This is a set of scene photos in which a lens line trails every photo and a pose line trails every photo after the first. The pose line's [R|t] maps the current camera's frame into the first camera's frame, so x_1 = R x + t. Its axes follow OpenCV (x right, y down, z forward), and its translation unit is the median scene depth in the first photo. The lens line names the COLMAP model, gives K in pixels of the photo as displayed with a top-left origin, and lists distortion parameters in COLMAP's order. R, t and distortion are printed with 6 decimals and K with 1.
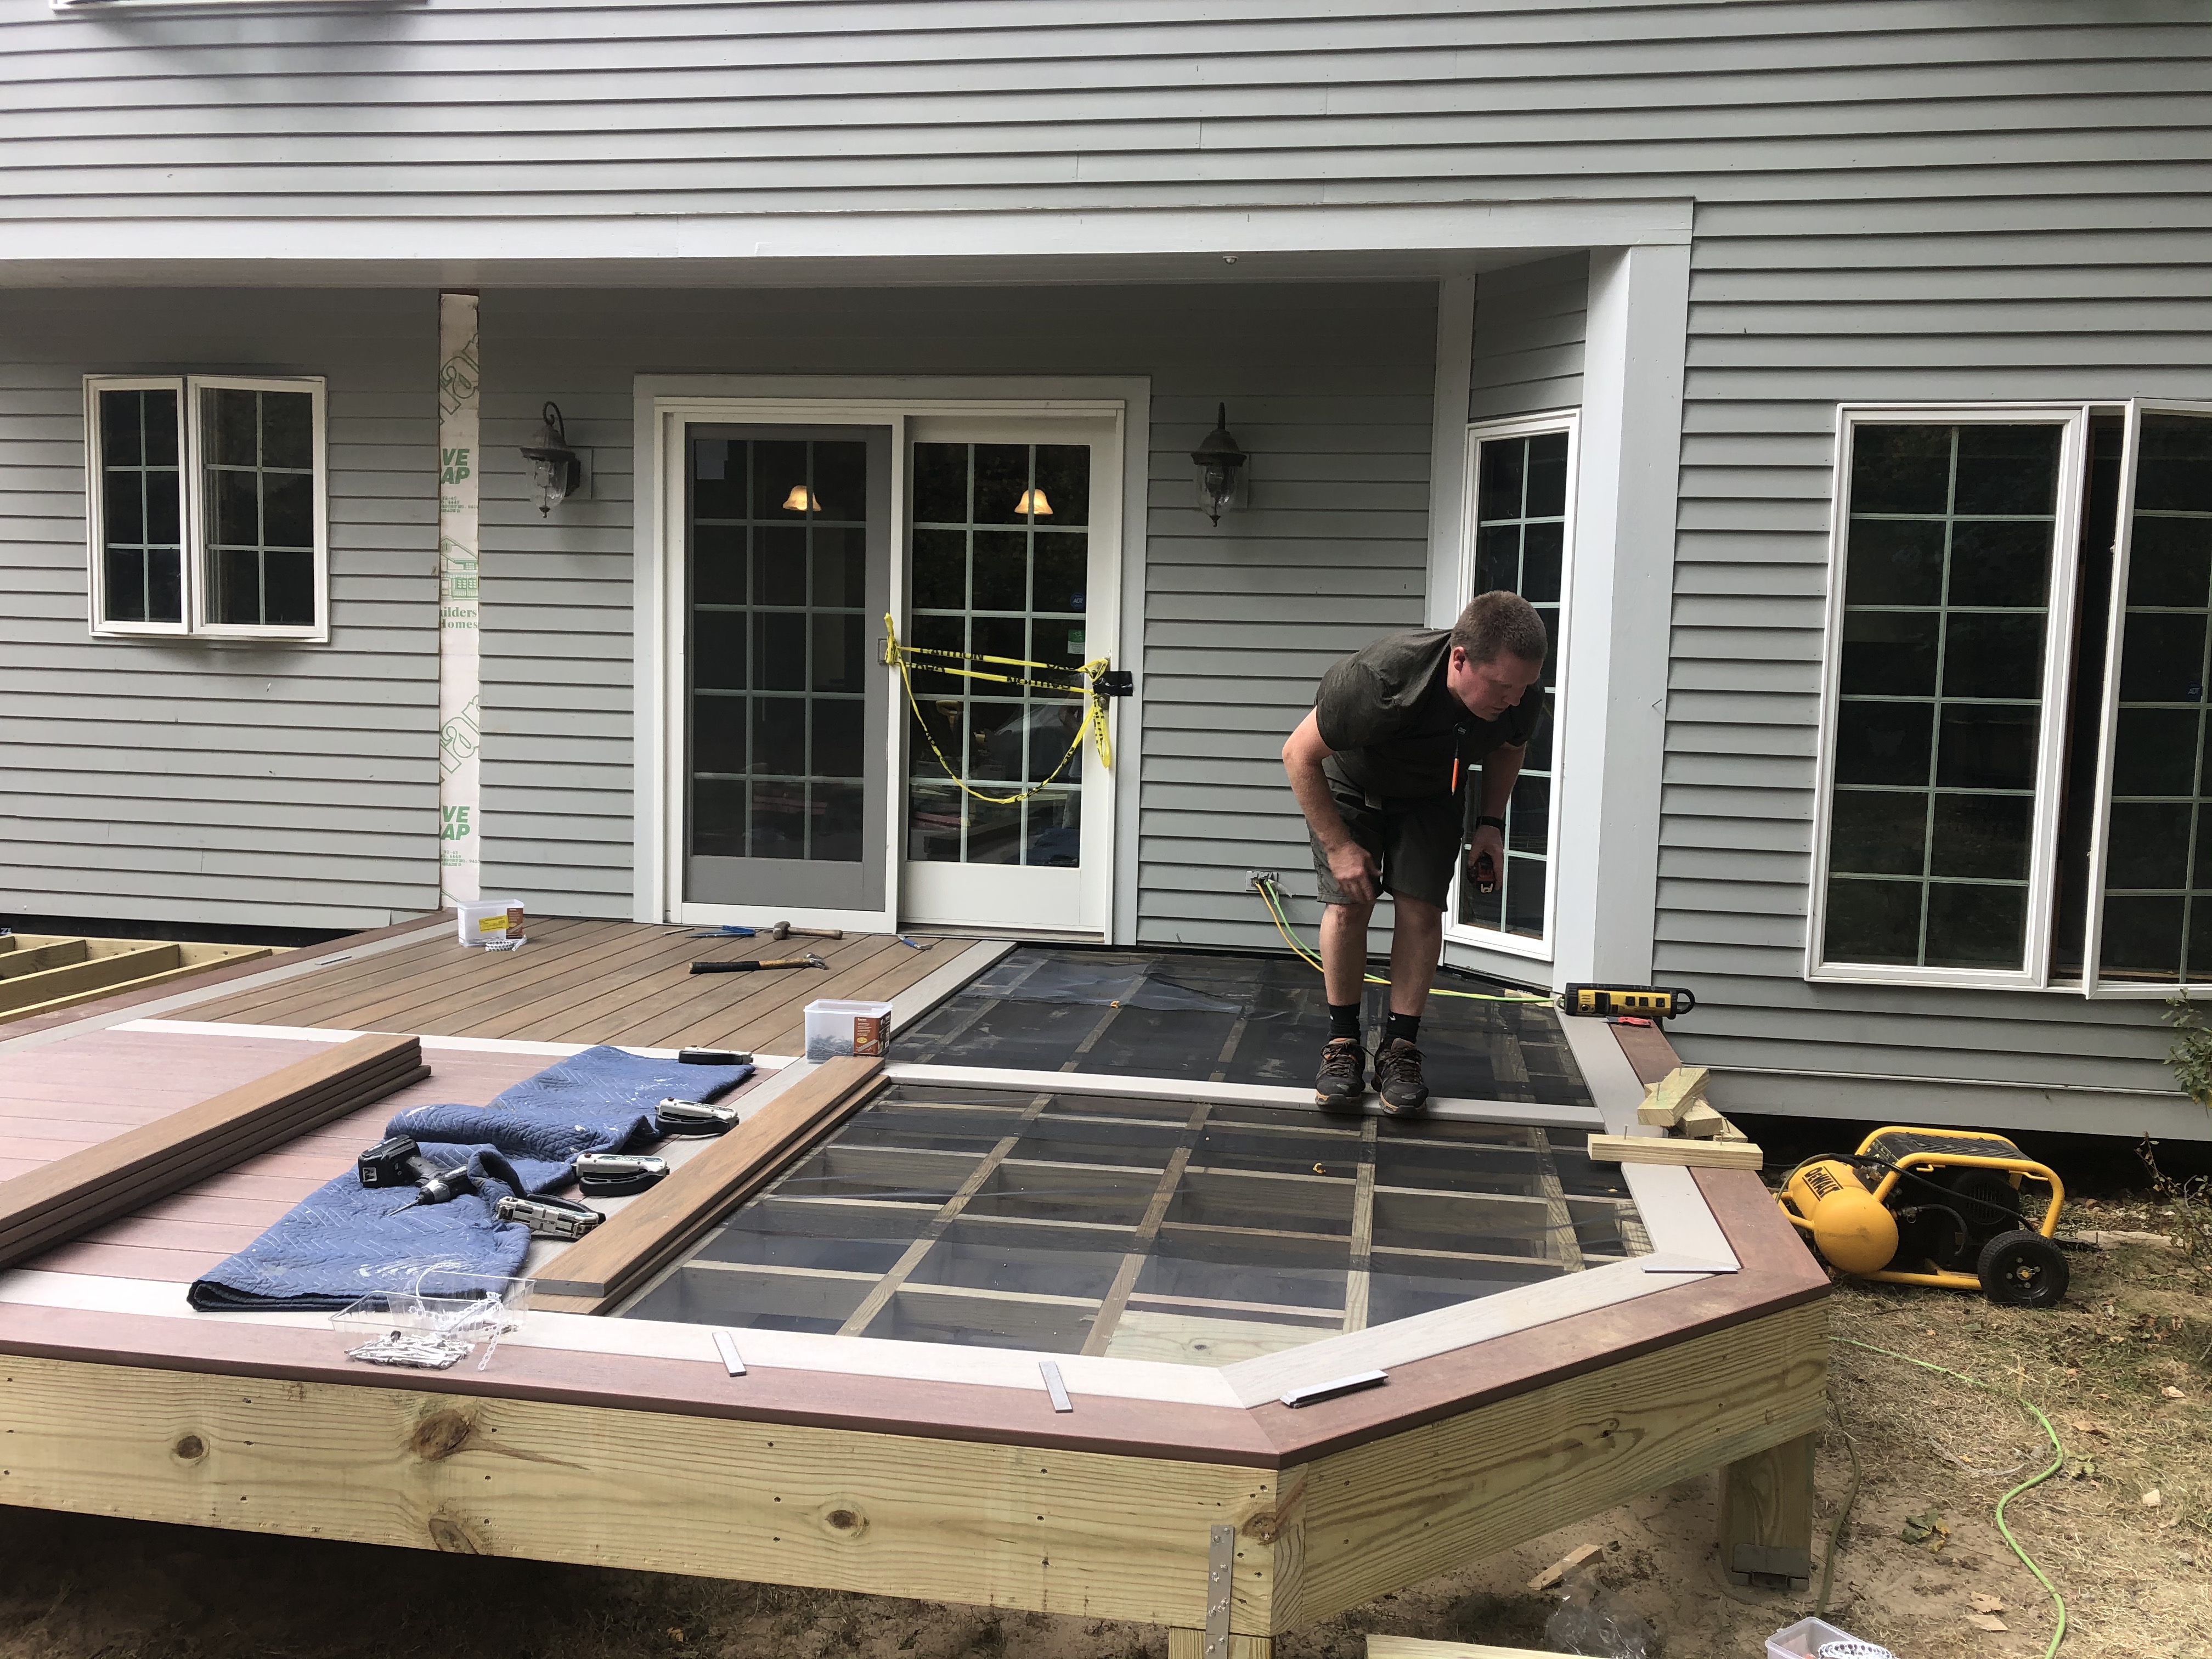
lens RADIAL K [[1815.6, 0, 1115.2], [0, 1815.6, 832.6], [0, 0, 1]] dist [0.016668, 0.010843]
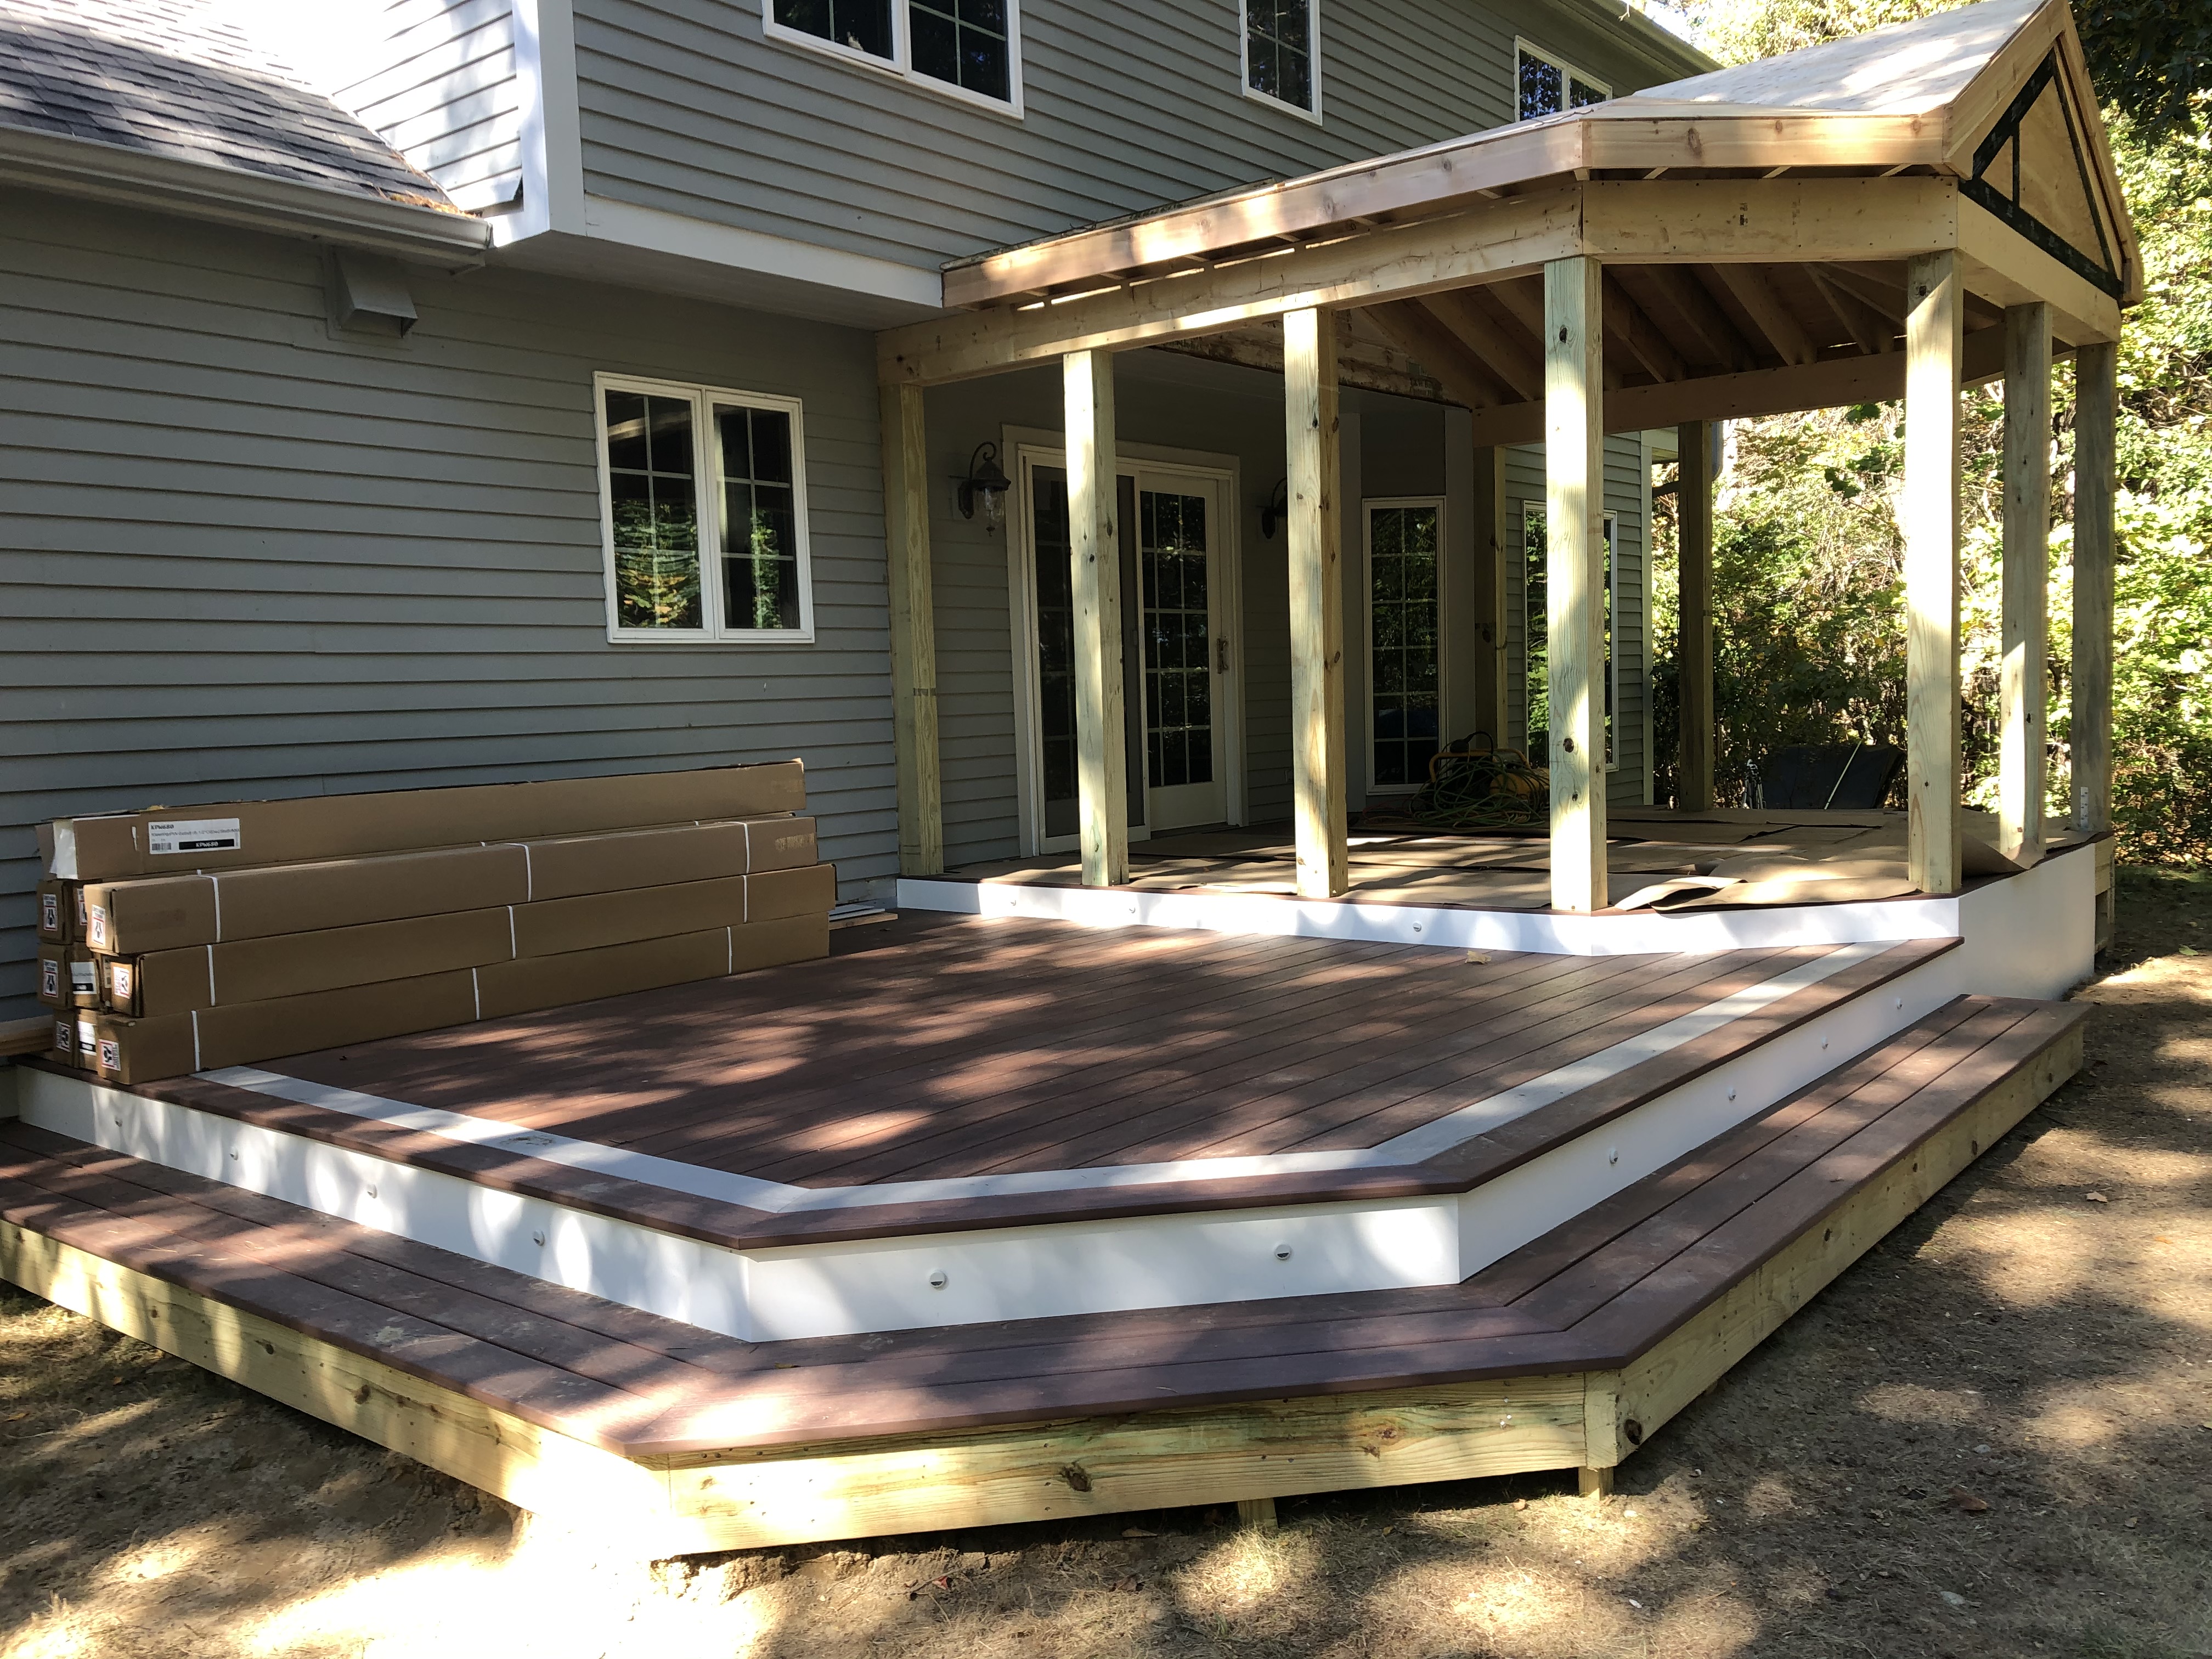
lens RADIAL K [[1815.6, 0, 1115.2], [0, 1815.6, 832.6], [0, 0, 1]] dist [0.016668, 0.010843]
pose [[0.504356, -0.111309, 0.856292, -1.337846], [0.120082, 0.991062, 0.058099, -0.035466], [-0.855105, 0.073523, 0.513215, 0.312149]]
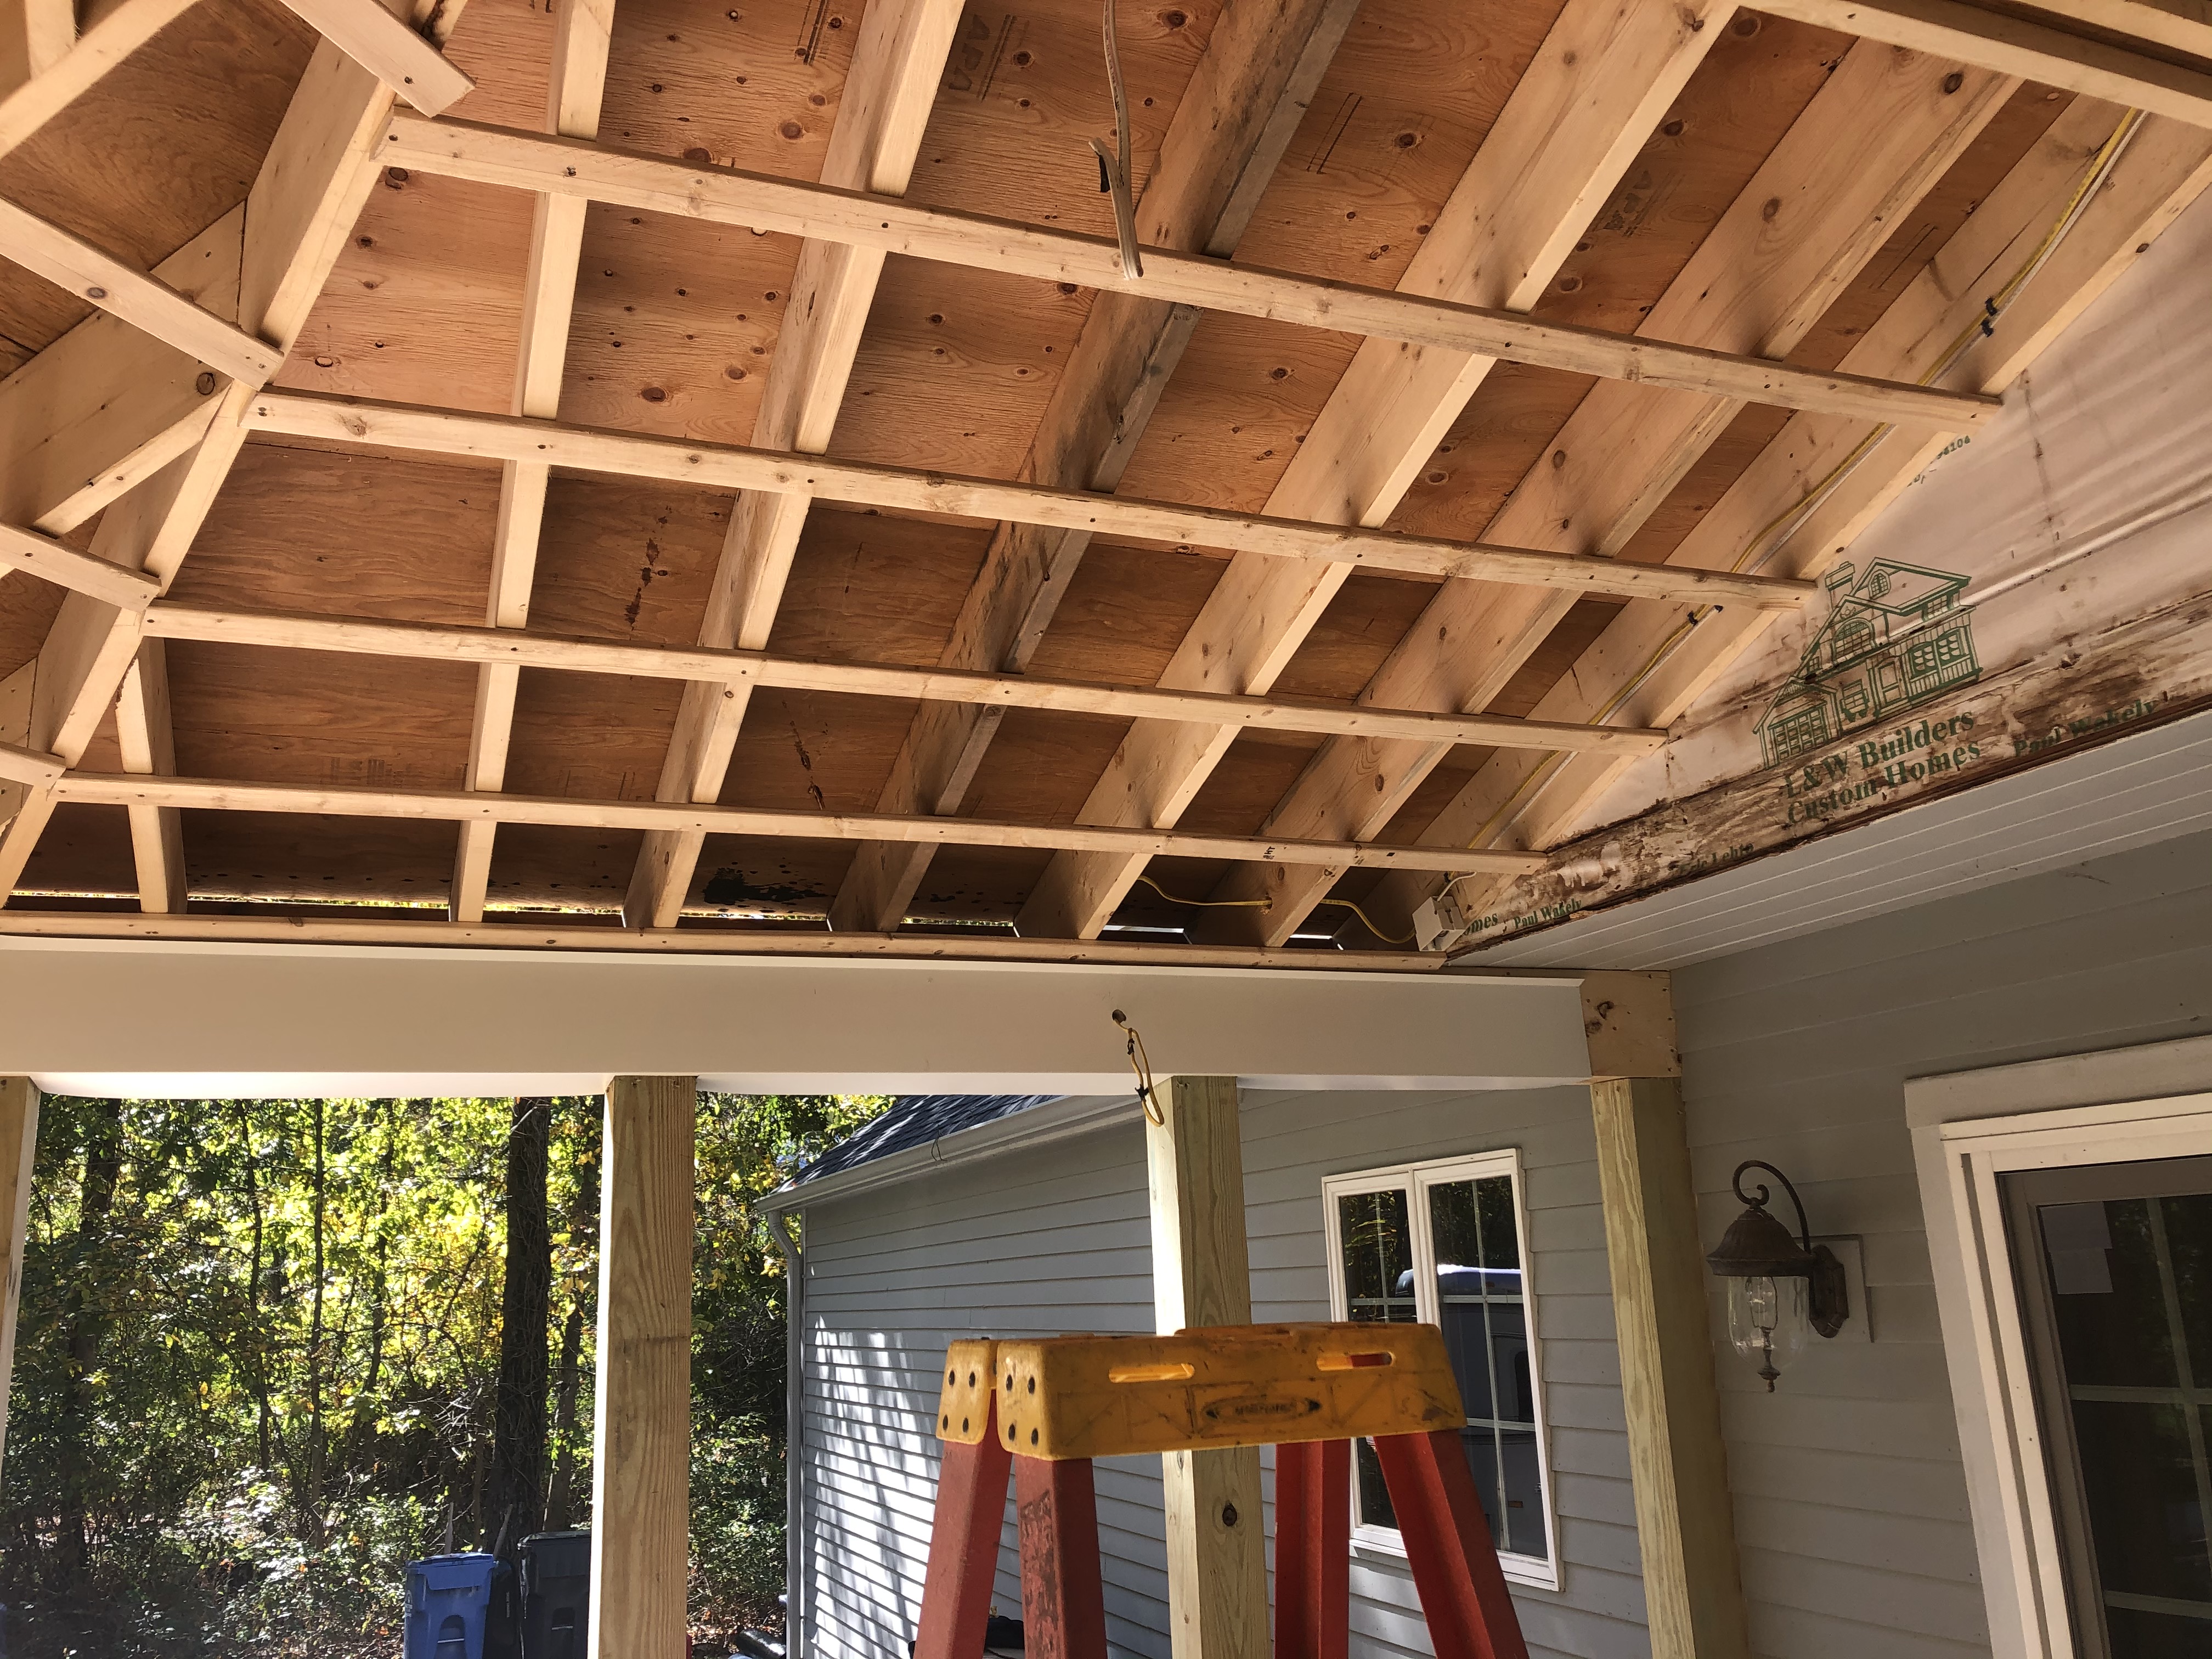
lens RADIAL K [[1815.6, 0, 1115.2], [0, 1815.6, 832.6], [0, 0, 1]] dist [0.016668, 0.010843]
pose [[0.499152, -0.256495, -0.827682, 0.055232], [-0.020565, 0.951410, -0.307240, -0.161099], [0.866270, 0.170381, 0.469624, 0.576270]]
